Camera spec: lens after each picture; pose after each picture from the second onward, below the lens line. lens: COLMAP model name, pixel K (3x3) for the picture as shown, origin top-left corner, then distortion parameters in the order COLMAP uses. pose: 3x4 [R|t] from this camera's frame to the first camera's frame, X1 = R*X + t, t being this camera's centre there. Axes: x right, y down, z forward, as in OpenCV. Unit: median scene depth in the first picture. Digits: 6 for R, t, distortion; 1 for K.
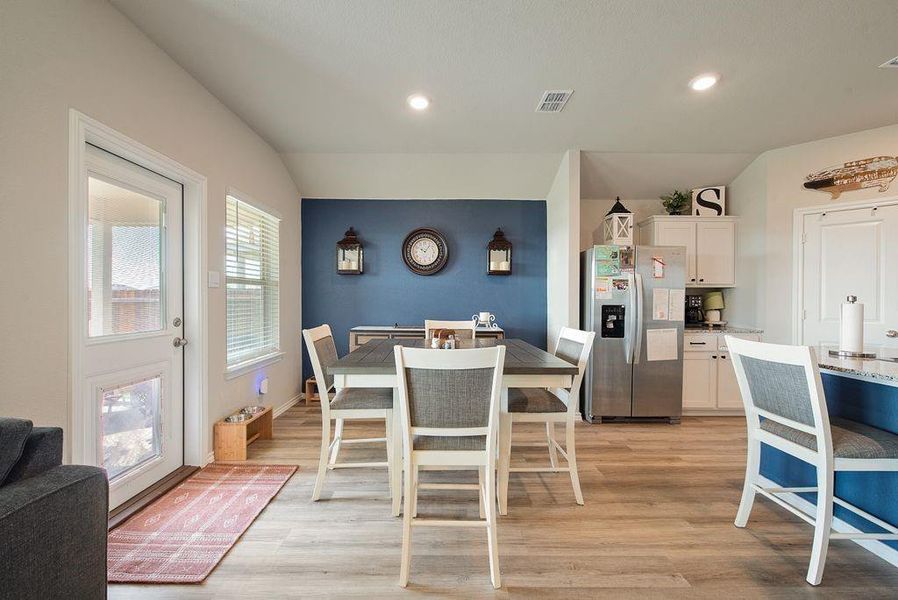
lens RADIAL K [[351.7, 0, 445.2], [0, 351.7, 302.6], [0, 0, 1]] dist [-0.001814, -0.000623]
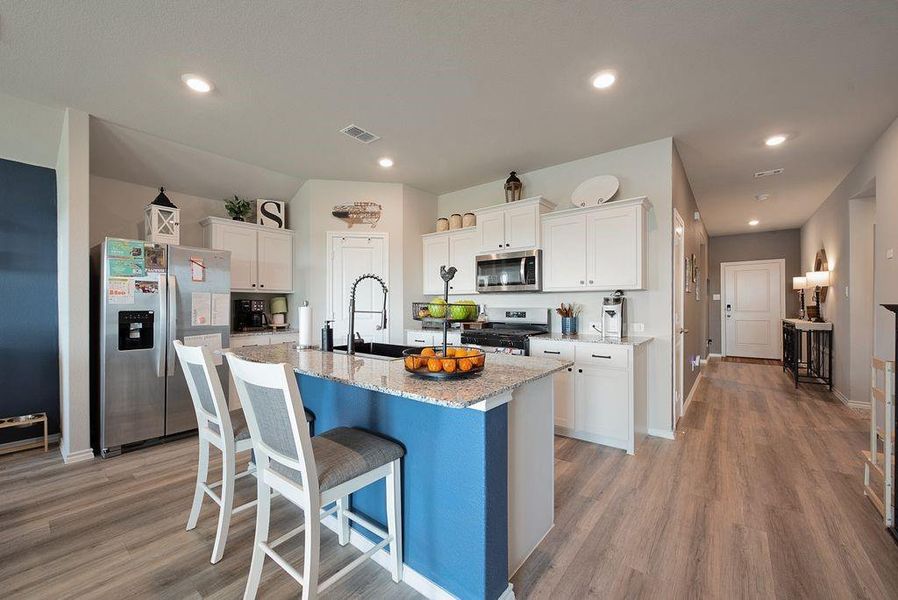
lens RADIAL K [[355.8, 0, 444.8], [0, 355.8, 303.6], [0, 0, 1]] dist [-0.002059, -0.000349]
pose [[0.634495, -0.001042, 0.772927, 0.272624], [0.009133, 0.999939, -0.006149, 0.001711], [-0.772873, 0.010961, 0.634466, -0.116197]]
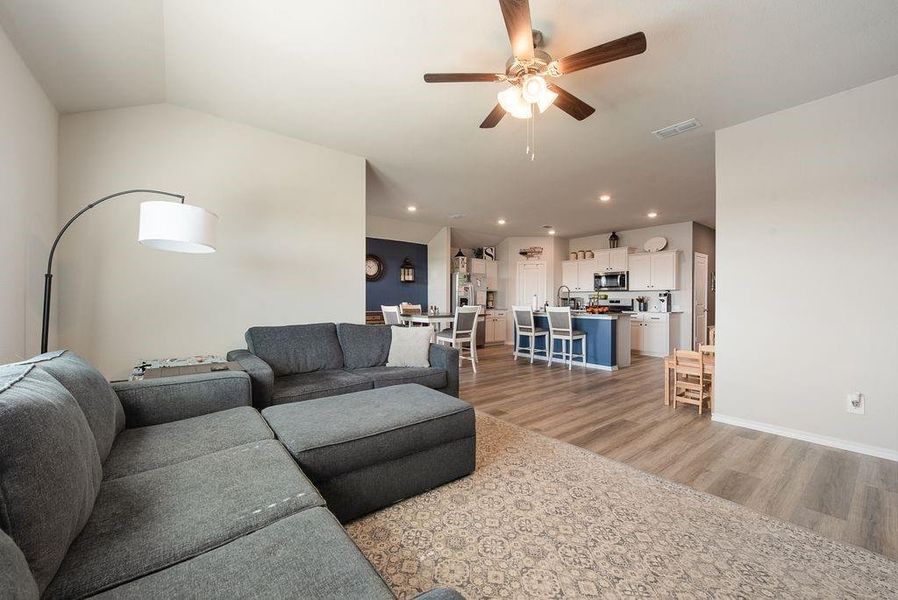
lens RADIAL K [[351.7, 0, 445.2], [0, 351.7, 302.6], [0, 0, 1]] dist [-0.001814, -0.000623]
pose [[0.790986, -0.003705, 0.611824, -0.972567], [0.003617, 0.999993, 0.001379, 0.030179], [-0.611824, 0.001122, 0.790993, -0.703104]]
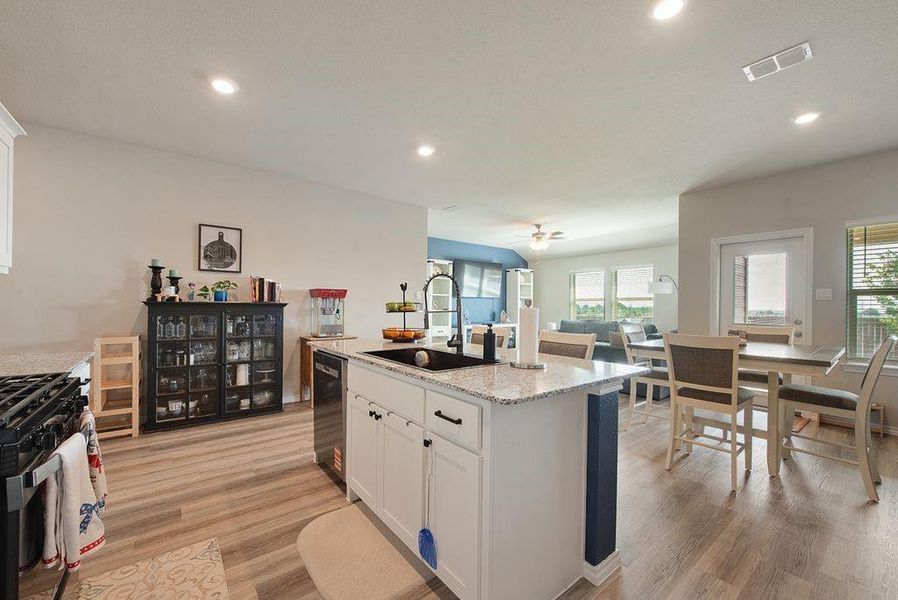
lens RADIAL K [[355.8, 0, 444.8], [0, 355.8, 303.6], [0, 0, 1]] dist [-0.002059, -0.000349]
pose [[-0.797637, -0.012670, -0.603005, 1.055291], [-0.016792, 0.999858, 0.001203, -0.003380], [0.602904, 0.011085, -0.797737, 0.897289]]
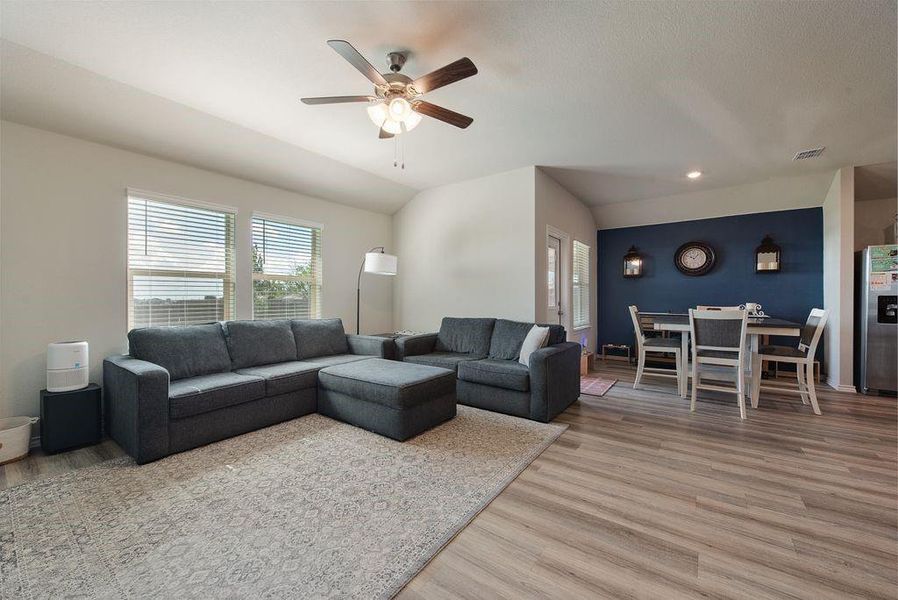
lens RADIAL K [[351.7, 0, 445.2], [0, 351.7, 302.6], [0, 0, 1]] dist [-0.001814, -0.000623]
pose [[0.799629, 0.003857, -0.600481, -0.013460], [-0.004014, 0.999991, 0.001077, 0.033203], [0.600480, 0.001549, 0.799638, -0.788571]]
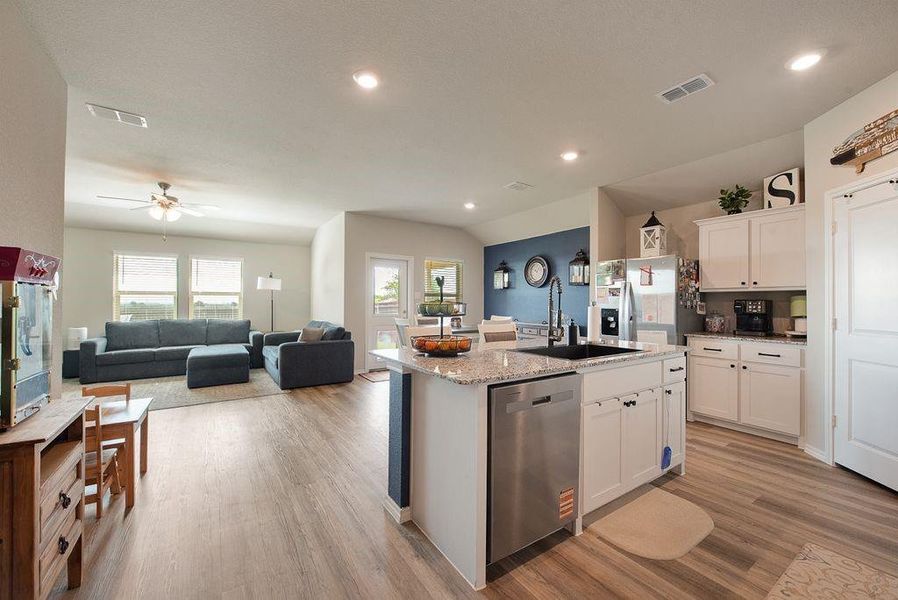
lens RADIAL K [[353.2, 0, 443.2], [0, 353.2, 300.4], [0, 0, 1]] dist [-0.000950, -0.000605]
pose [[0.541502, -0.005870, -0.840679, 1.147618], [-0.011636, 0.999828, -0.014476, 0.002771], [0.840619, 0.017621, 0.541340, -0.161540]]
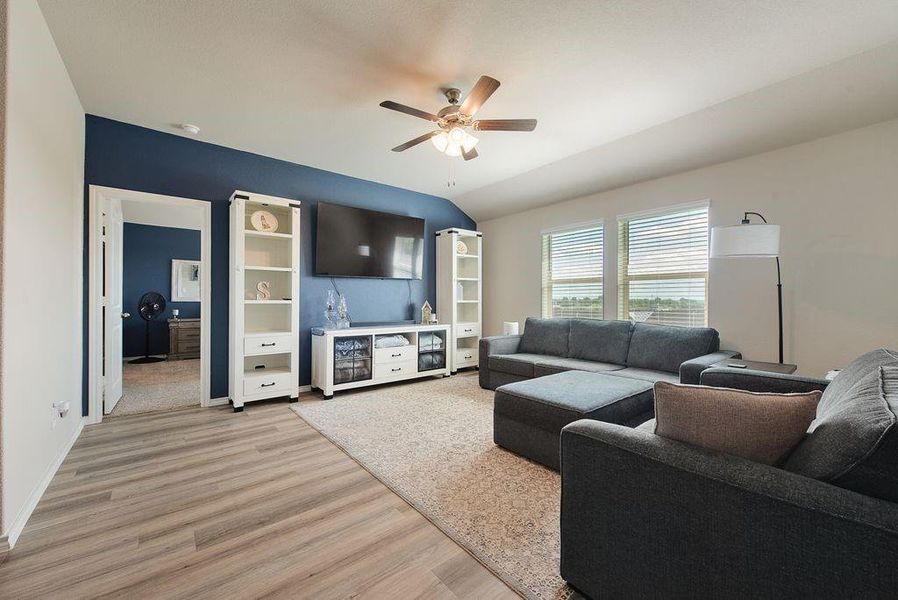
lens RADIAL K [[353.2, 0, 443.2], [0, 353.2, 300.4], [0, 0, 1]] dist [-0.000950, -0.000605]
pose [[-0.783871, -0.003293, -0.620916, 0.010728], [-0.012748, 0.999861, 0.010791, 0.022480], [0.620793, 0.016374, -0.783803, 0.283781]]
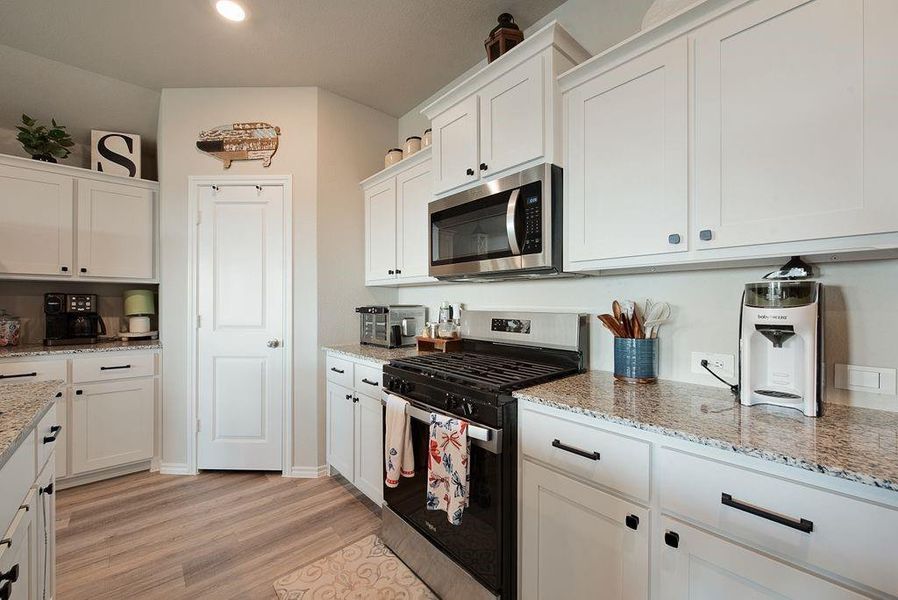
lens RADIAL K [[351.7, 0, 445.2], [0, 351.7, 302.6], [0, 0, 1]] dist [-0.001814, -0.000623]
pose [[0.756155, 0.000819, 0.654392, 0.881638], [0.003301, 0.999982, -0.005067, 0.000614], [-0.654385, 0.005991, 0.756138, 0.100700]]
